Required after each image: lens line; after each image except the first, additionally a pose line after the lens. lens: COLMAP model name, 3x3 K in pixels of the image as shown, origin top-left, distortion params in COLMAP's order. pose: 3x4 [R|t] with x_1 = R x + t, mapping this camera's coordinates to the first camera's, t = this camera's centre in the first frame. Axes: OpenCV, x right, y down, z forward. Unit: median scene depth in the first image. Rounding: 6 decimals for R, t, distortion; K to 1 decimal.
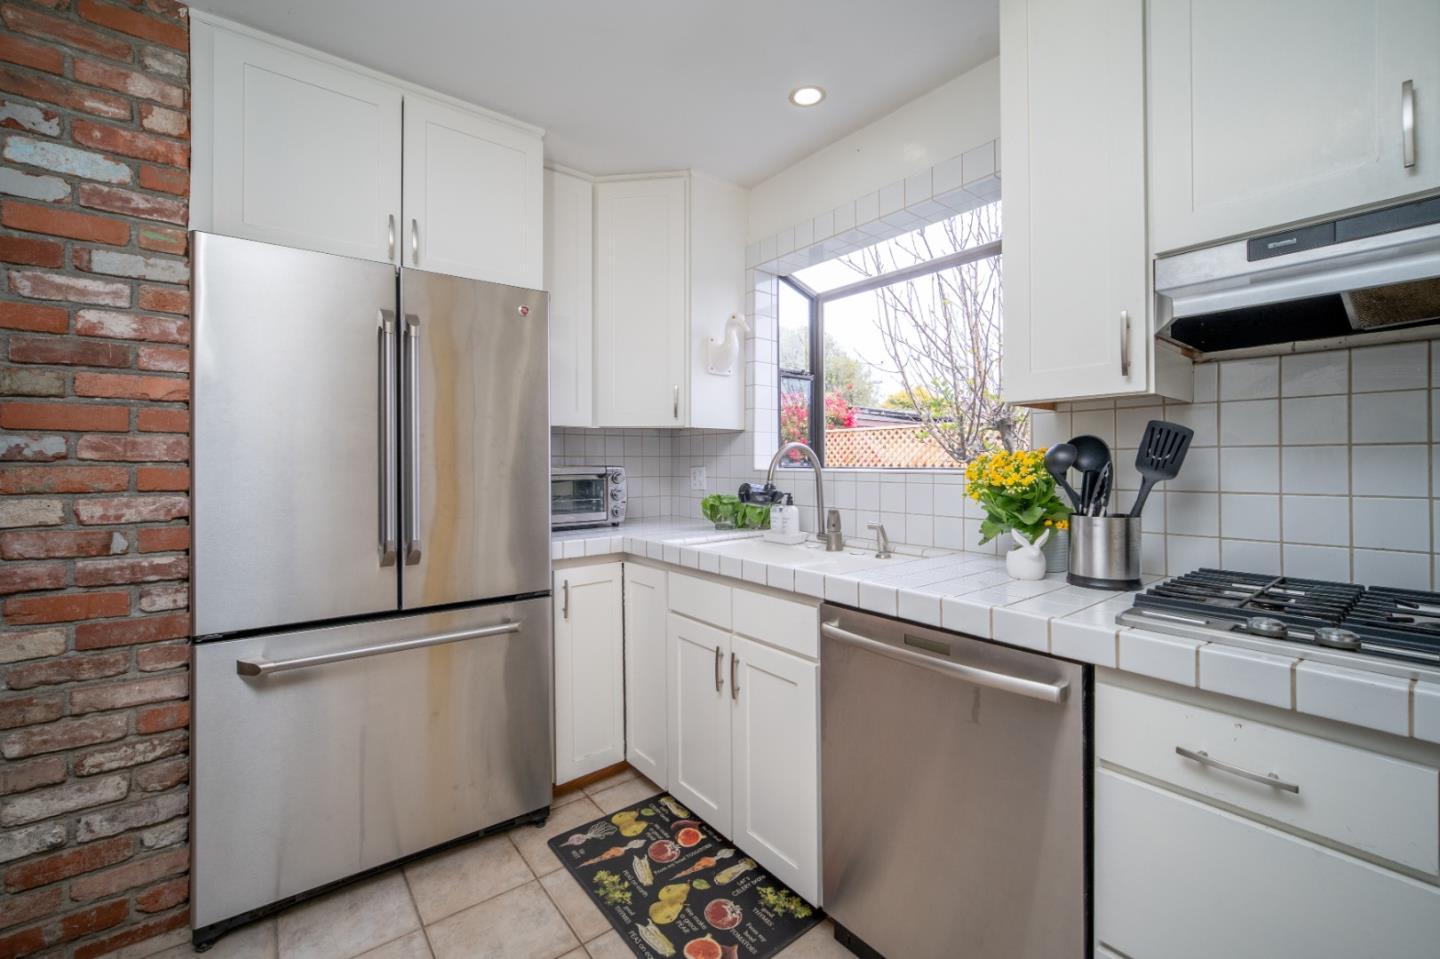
lens RADIAL K [[588.1, 0, 721.8], [0, 588.1, 466.6], [0, 0, 1]] dist [-0.000988, -0.000445]
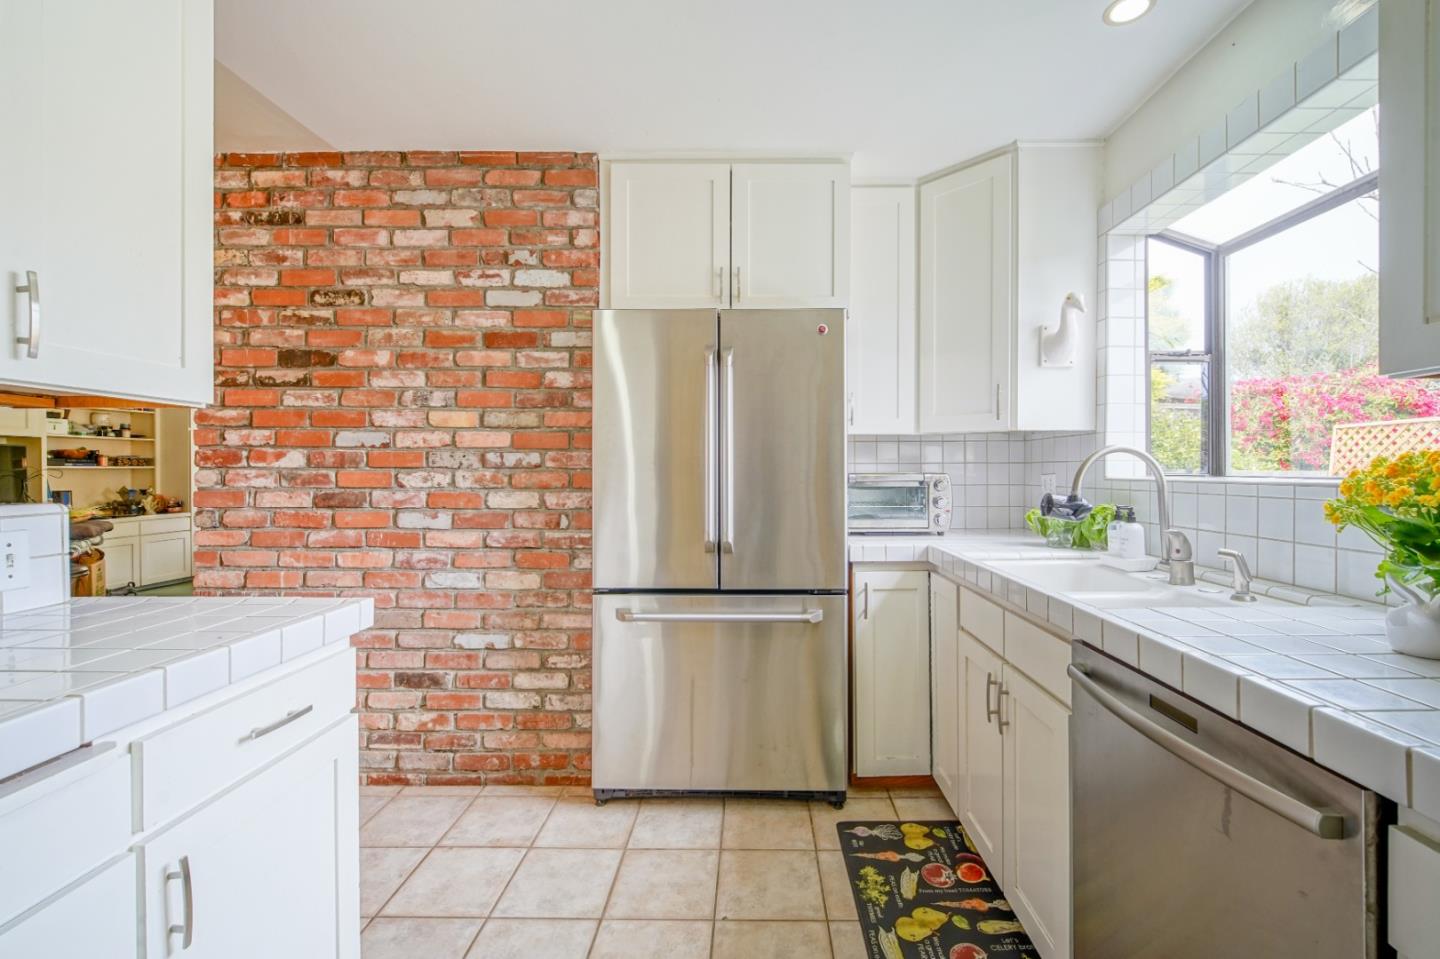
lens RADIAL K [[588.1, 0, 735.6], [0, 588.1, 478.4], [0, 0, 1]] dist [-0.000988, -0.000445]
pose [[0.796397, 0.009463, -0.604700, 0.248806], [-0.004155, 0.999940, 0.010176, -0.000754], [0.604760, -0.005592, 0.796389, 0.048533]]
